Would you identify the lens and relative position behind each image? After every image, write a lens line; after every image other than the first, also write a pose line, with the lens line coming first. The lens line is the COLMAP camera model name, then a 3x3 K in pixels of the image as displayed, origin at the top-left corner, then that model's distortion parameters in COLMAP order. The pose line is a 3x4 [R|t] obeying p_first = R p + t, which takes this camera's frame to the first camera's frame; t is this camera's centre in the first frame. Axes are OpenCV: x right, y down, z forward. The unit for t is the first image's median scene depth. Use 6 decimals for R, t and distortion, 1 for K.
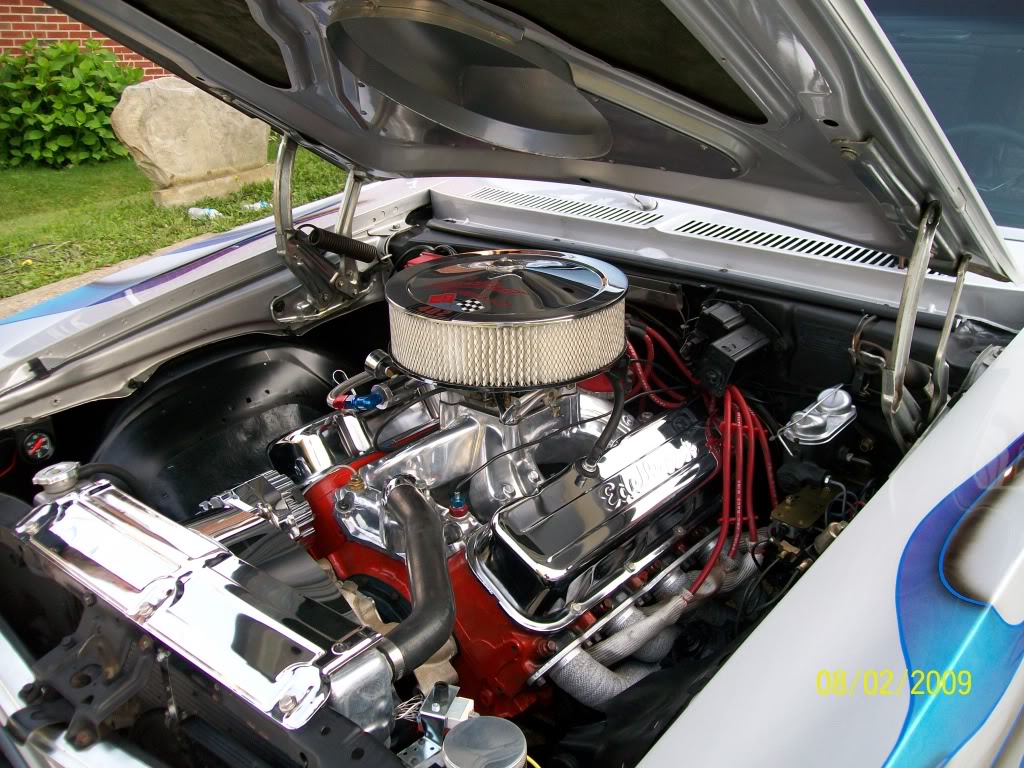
lens RADIAL K [[1042.1, 0, 512.0], [0, 1042.1, 384.0], [0, 0, 1]] dist [-0.105185, 0.010736]
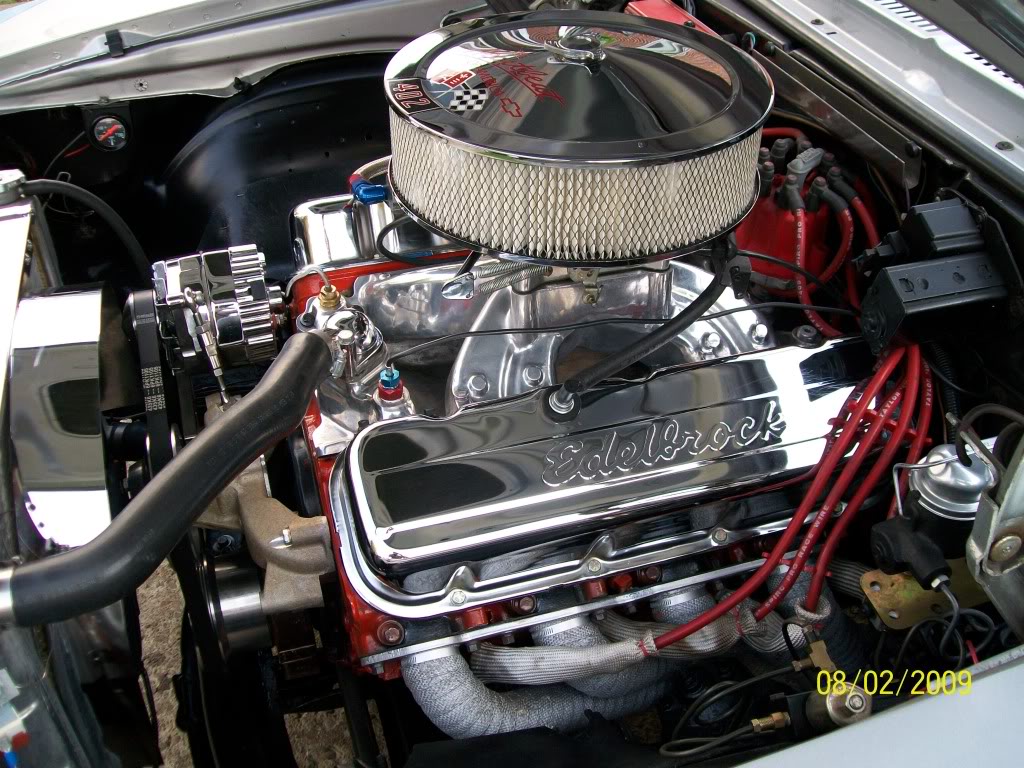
lens RADIAL K [[1042.1, 0, 512.0], [0, 1042.1, 384.0], [0, 0, 1]] dist [-0.105185, 0.010736]
pose [[0.846721, 0.359128, -0.392545, 0.251902], [-0.235565, 0.914608, 0.328634, -0.113121], [0.477046, -0.185792, 0.859016, 0.390026]]
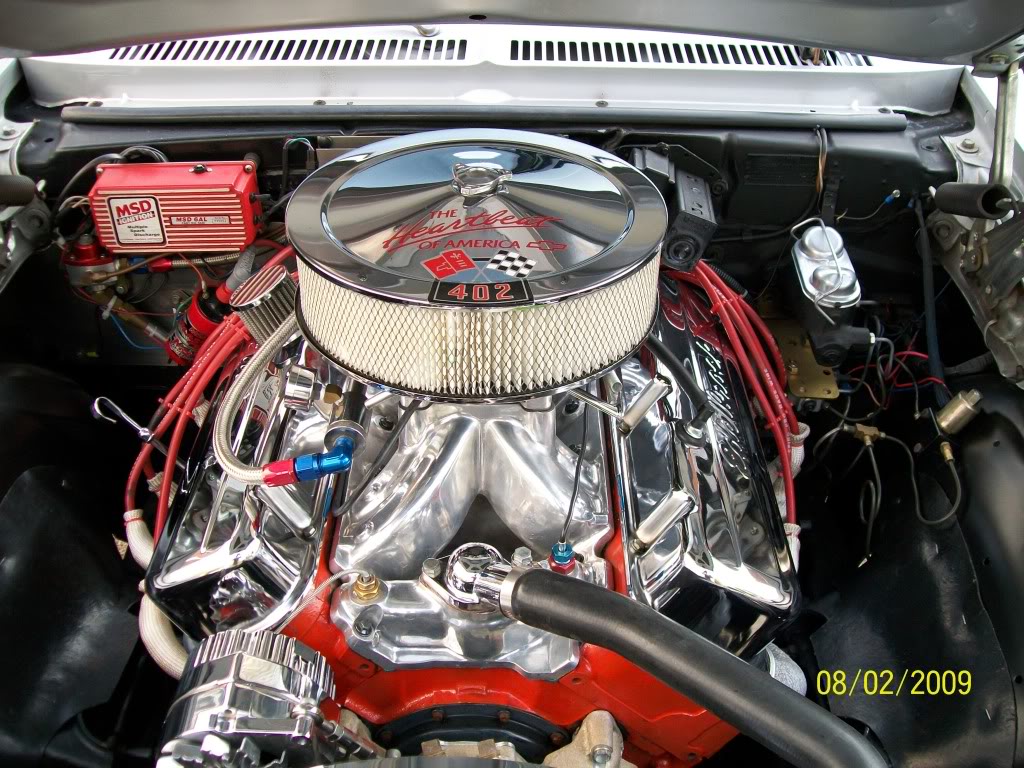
lens RADIAL K [[1042.1, 0, 512.0], [0, 1042.1, 384.0], [0, 0, 1]] dist [-0.105185, 0.010736]
pose [[0.753799, -0.356580, 0.551940, -0.352390], [0.215732, 0.927693, 0.304704, -0.171586], [-0.620683, -0.110614, 0.776220, 0.452538]]
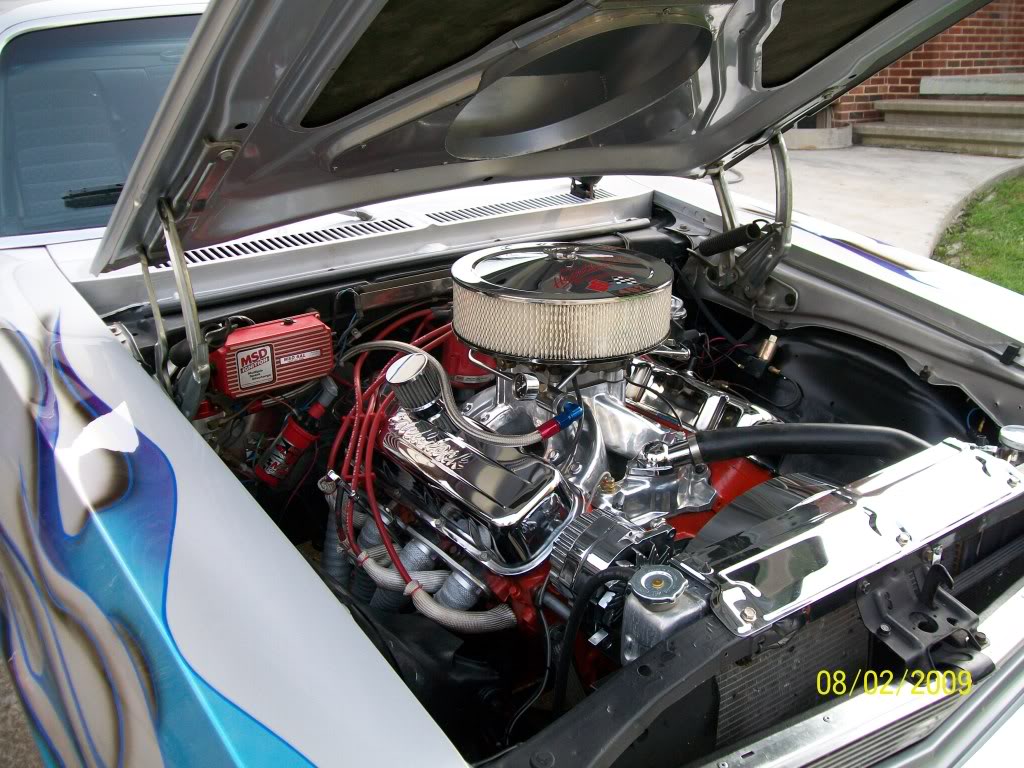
lens RADIAL K [[1042.1, 0, 512.0], [0, 1042.1, 384.0], [0, 0, 1]] dist [-0.105185, 0.010736]
pose [[0.243502, -0.324123, 0.914140, -0.969954], [0.366153, 0.903486, 0.222812, -0.230982], [-0.898131, 0.280460, 0.338679, 0.663524]]
